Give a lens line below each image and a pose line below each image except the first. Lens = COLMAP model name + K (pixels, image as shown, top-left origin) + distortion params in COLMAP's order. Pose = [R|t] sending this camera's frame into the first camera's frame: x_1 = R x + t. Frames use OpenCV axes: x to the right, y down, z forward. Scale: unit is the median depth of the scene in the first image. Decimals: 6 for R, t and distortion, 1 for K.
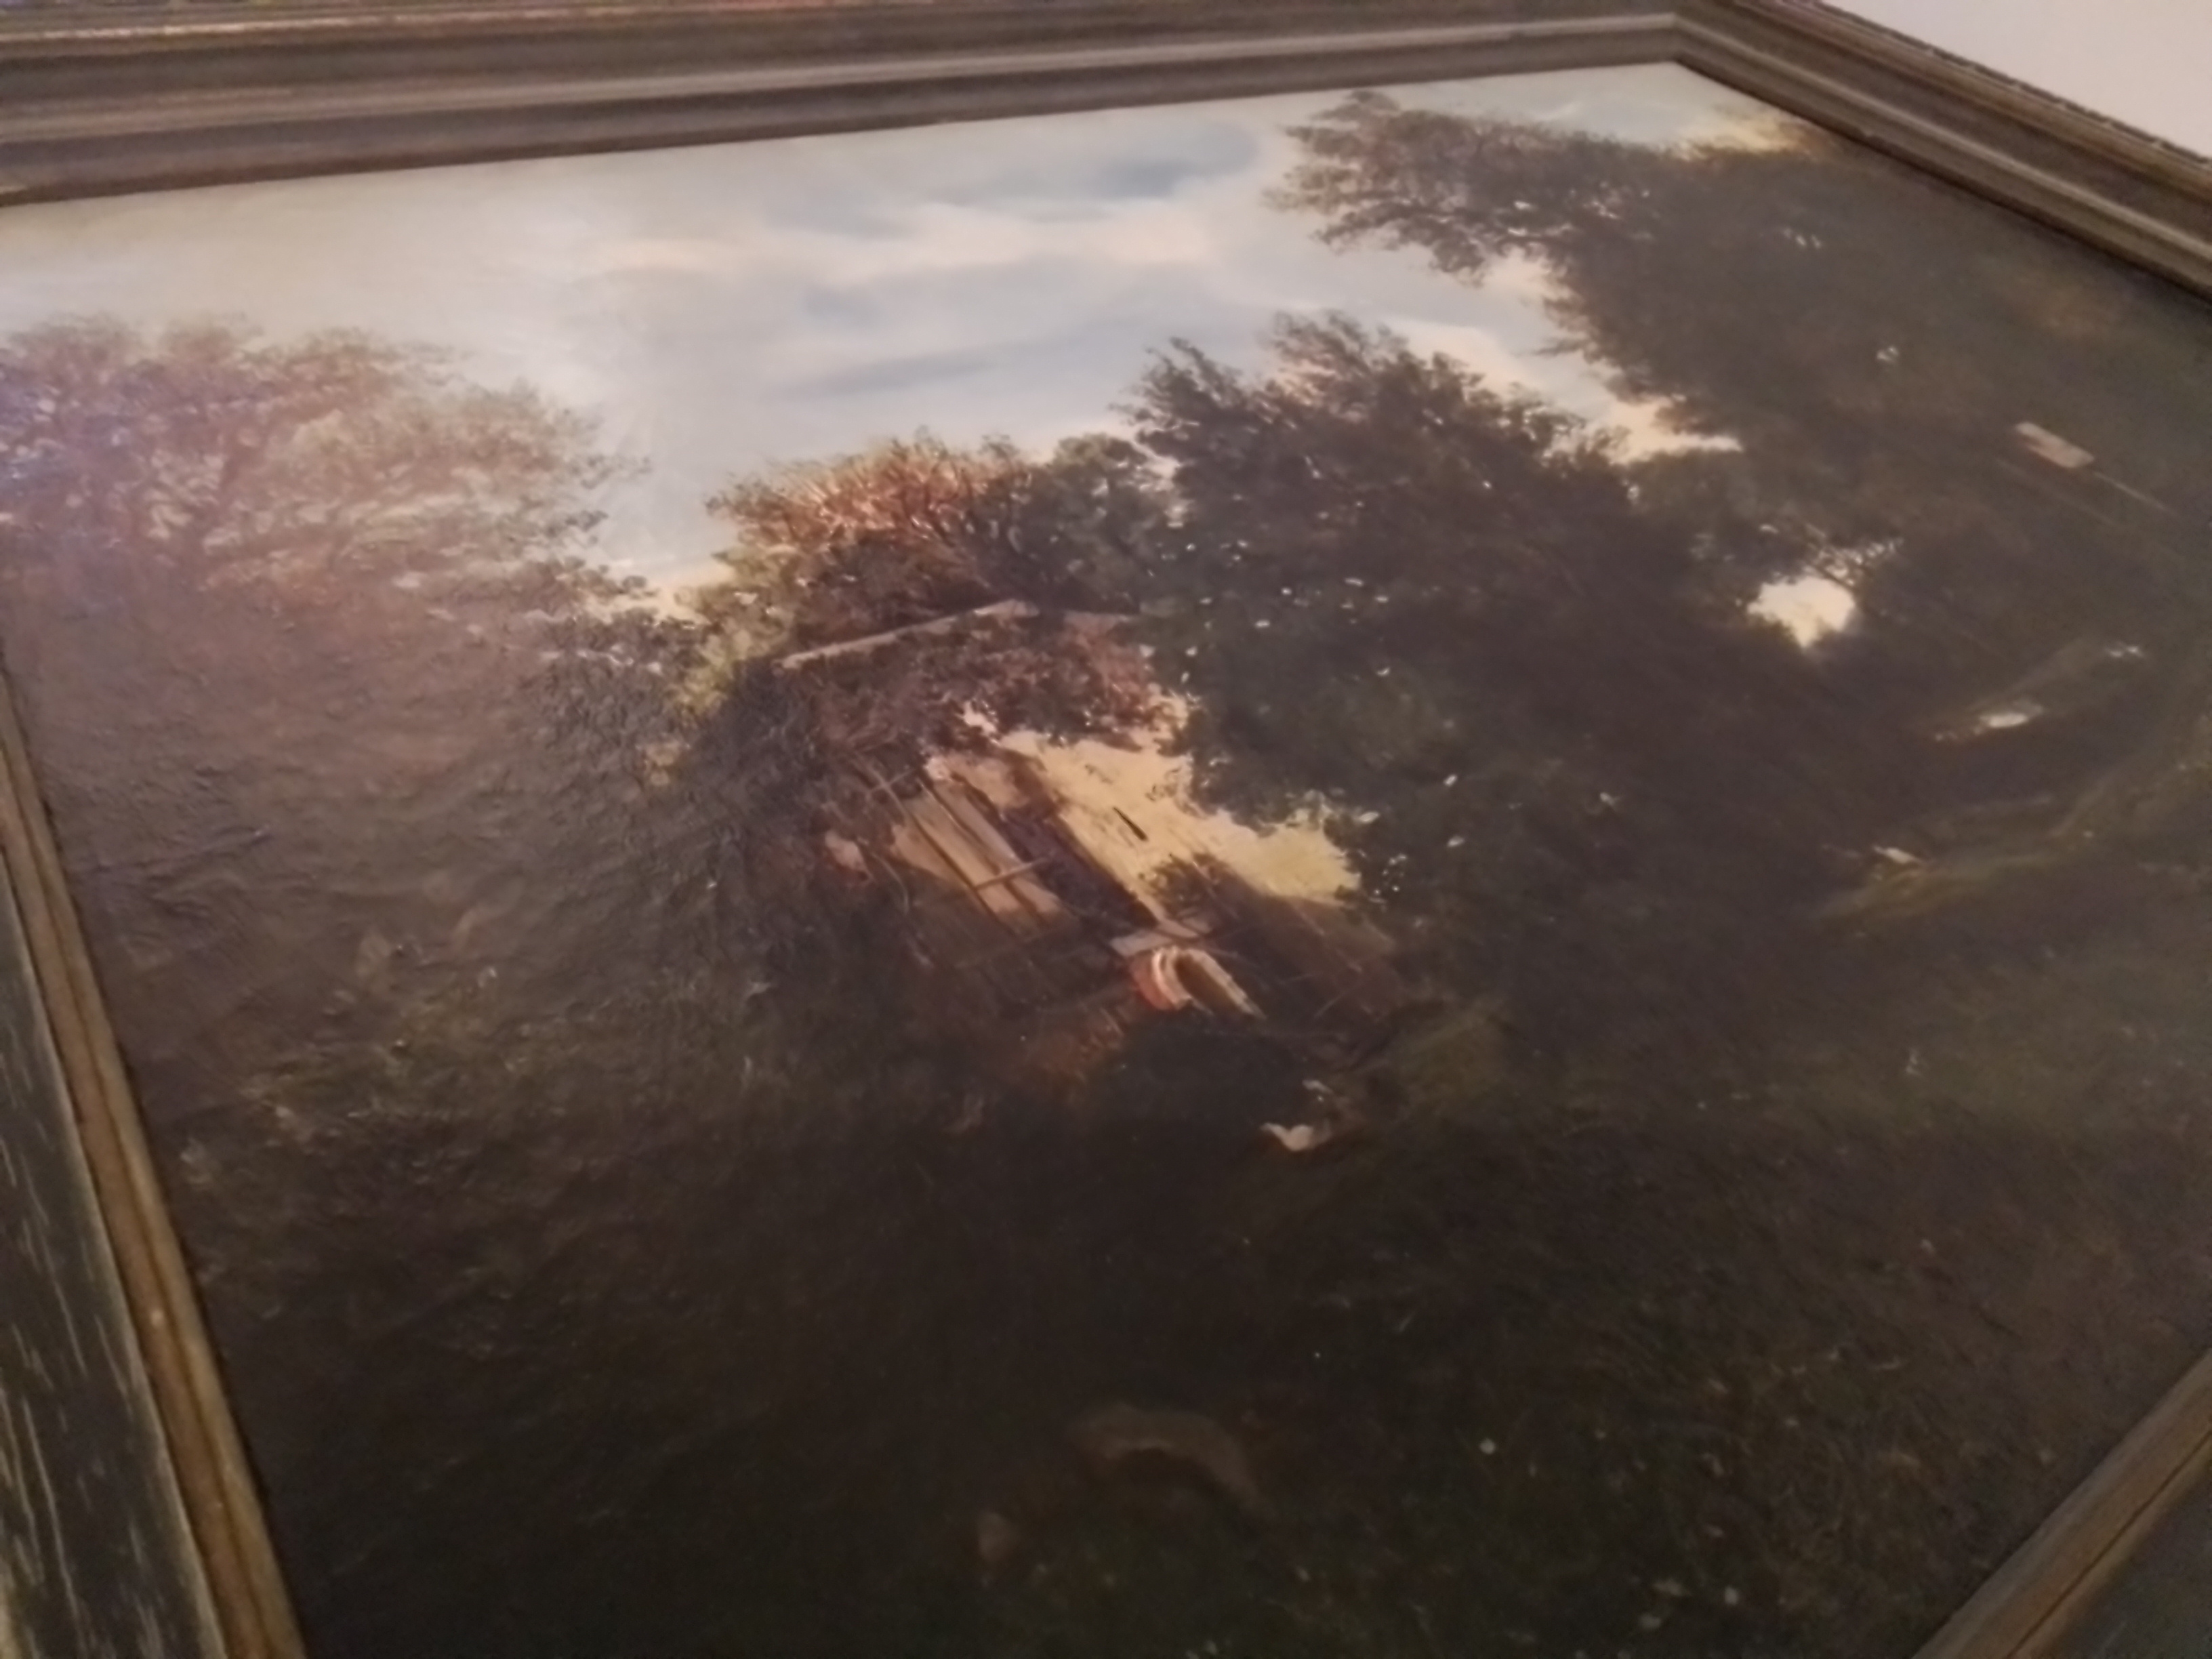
lens RADIAL K [[1533.1, 0, 1106.0], [0, 1533.1, 829.5], [0, 0, 1]] dist [0.095739, -0.128881]
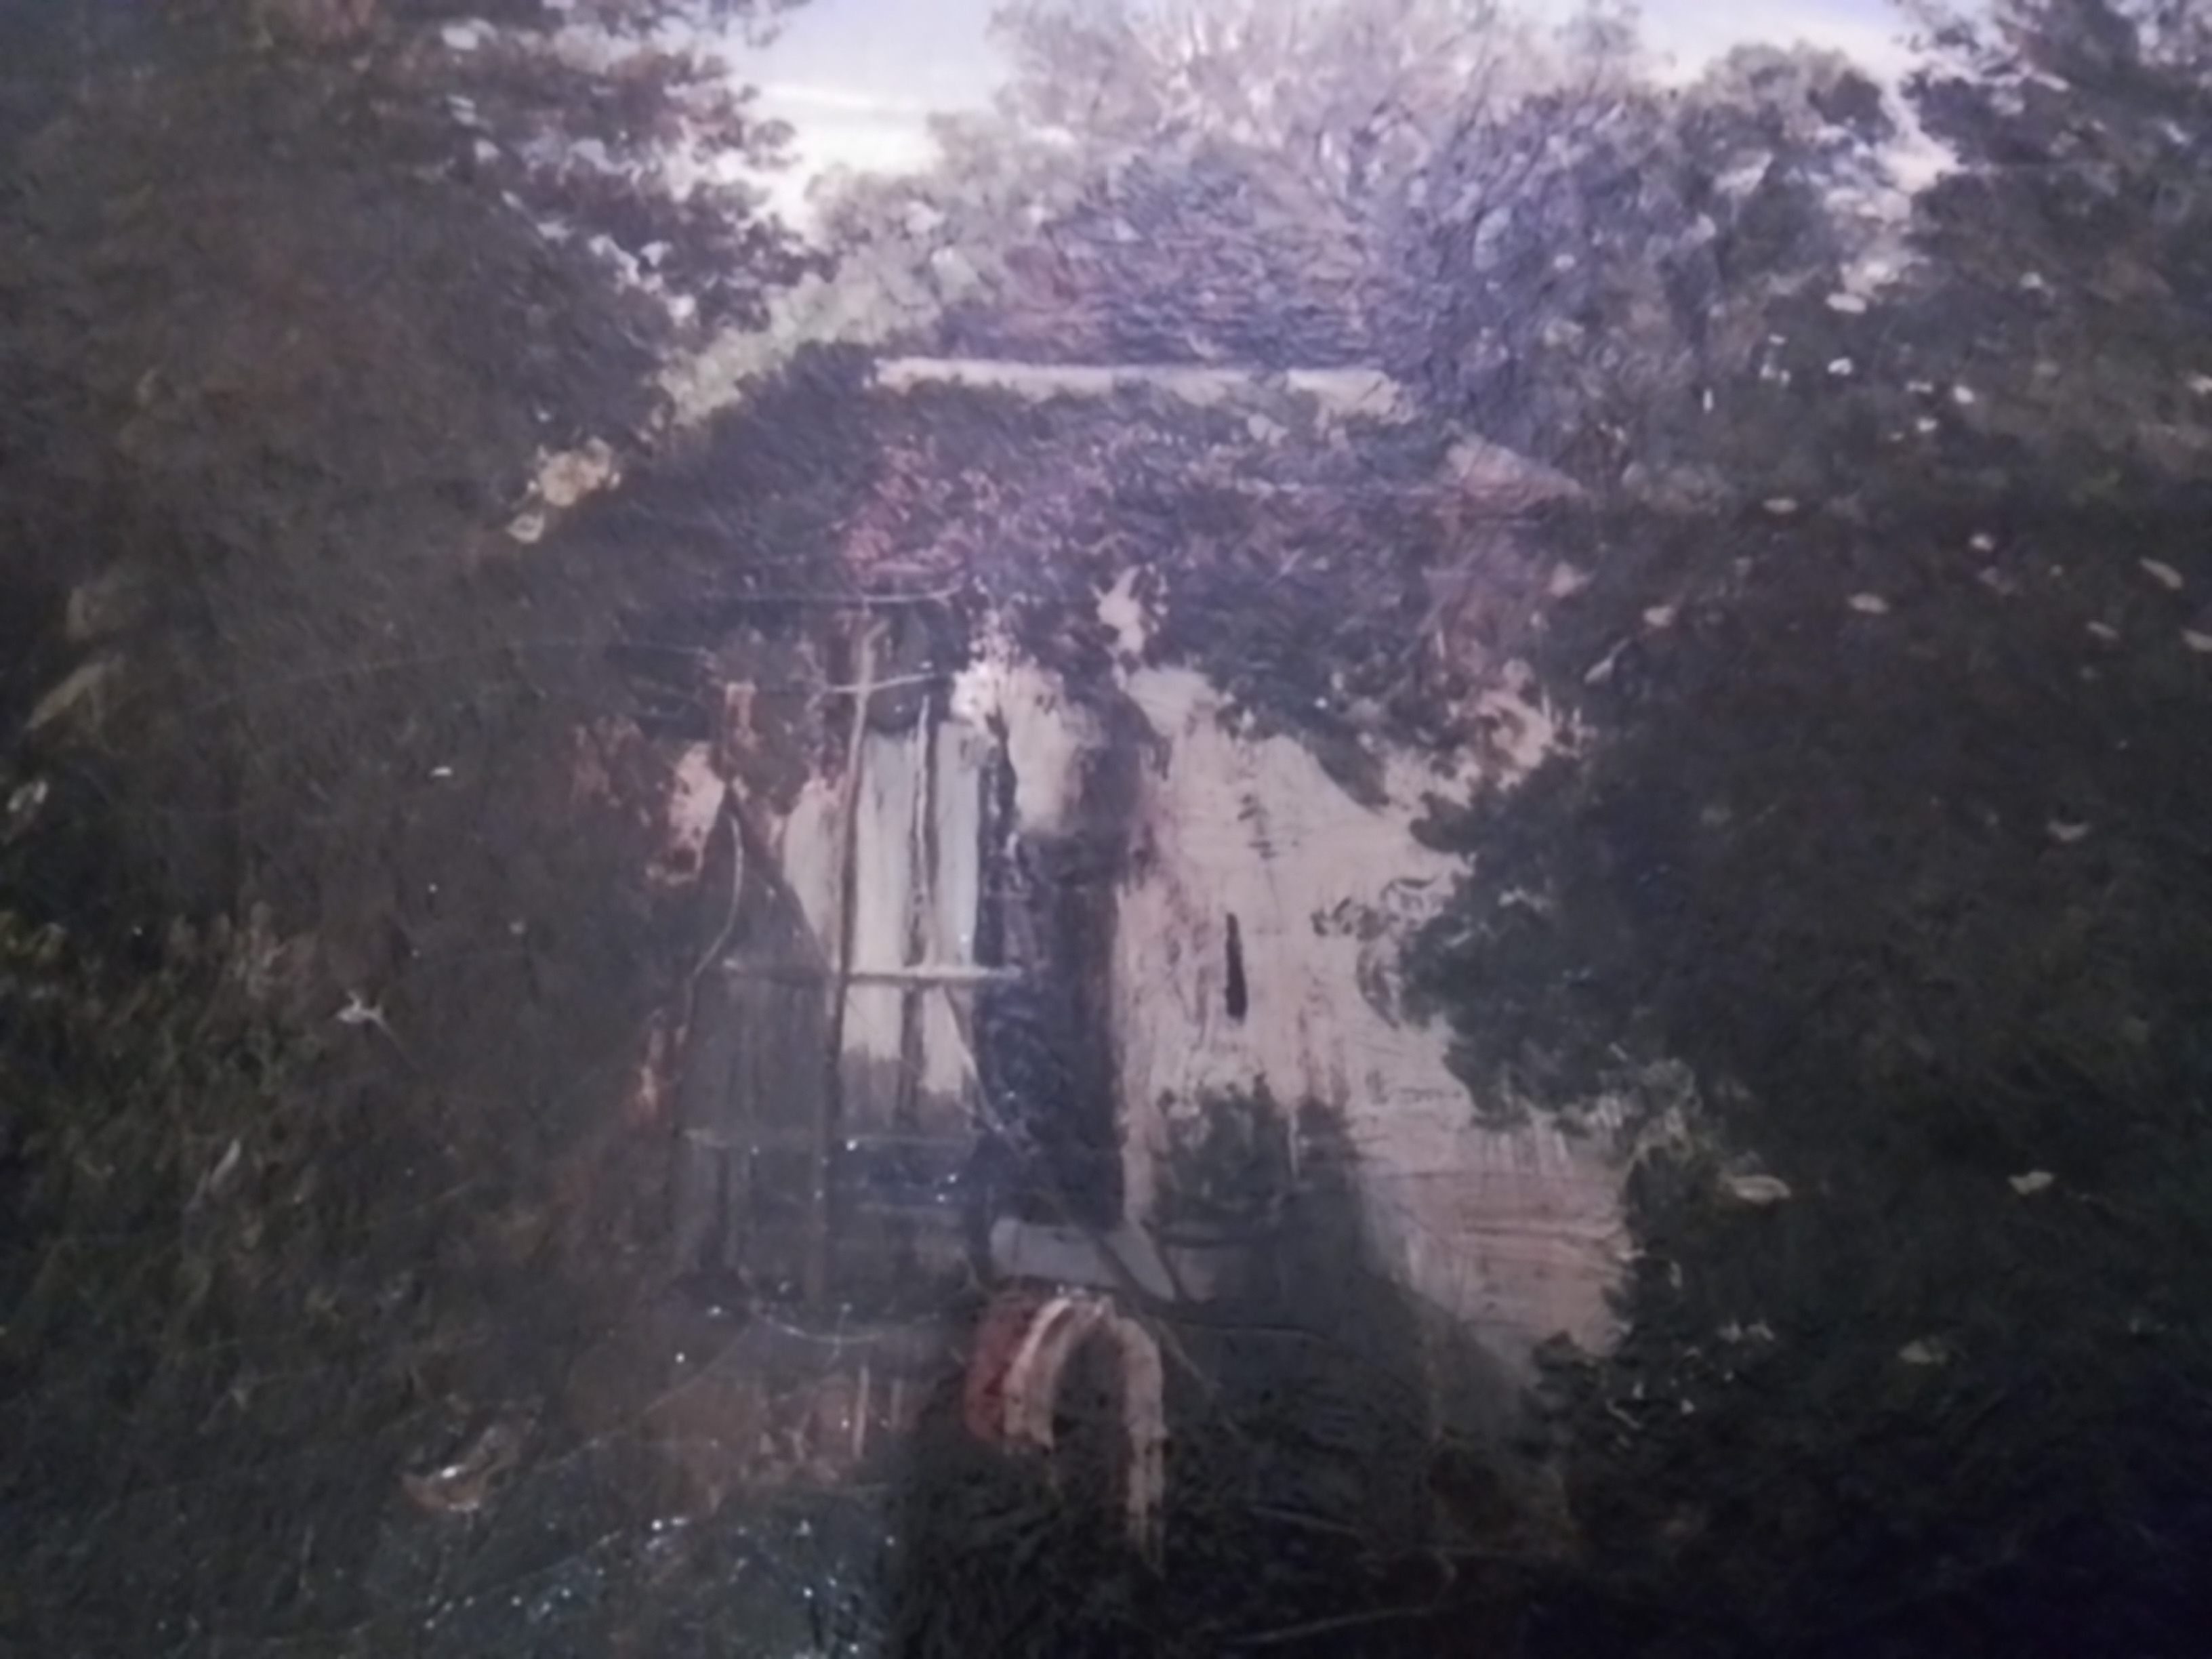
lens RADIAL K [[1544.6, 0, 1106.0], [0, 1544.6, 829.5], [0, 0, 1]] dist [0.069520, -0.098477]
pose [[0.810580, 0.454265, -0.369600, 0.115421], [-0.316778, 0.870923, 0.375694, -0.170658], [0.492557, -0.187449, 0.849853, 0.460795]]
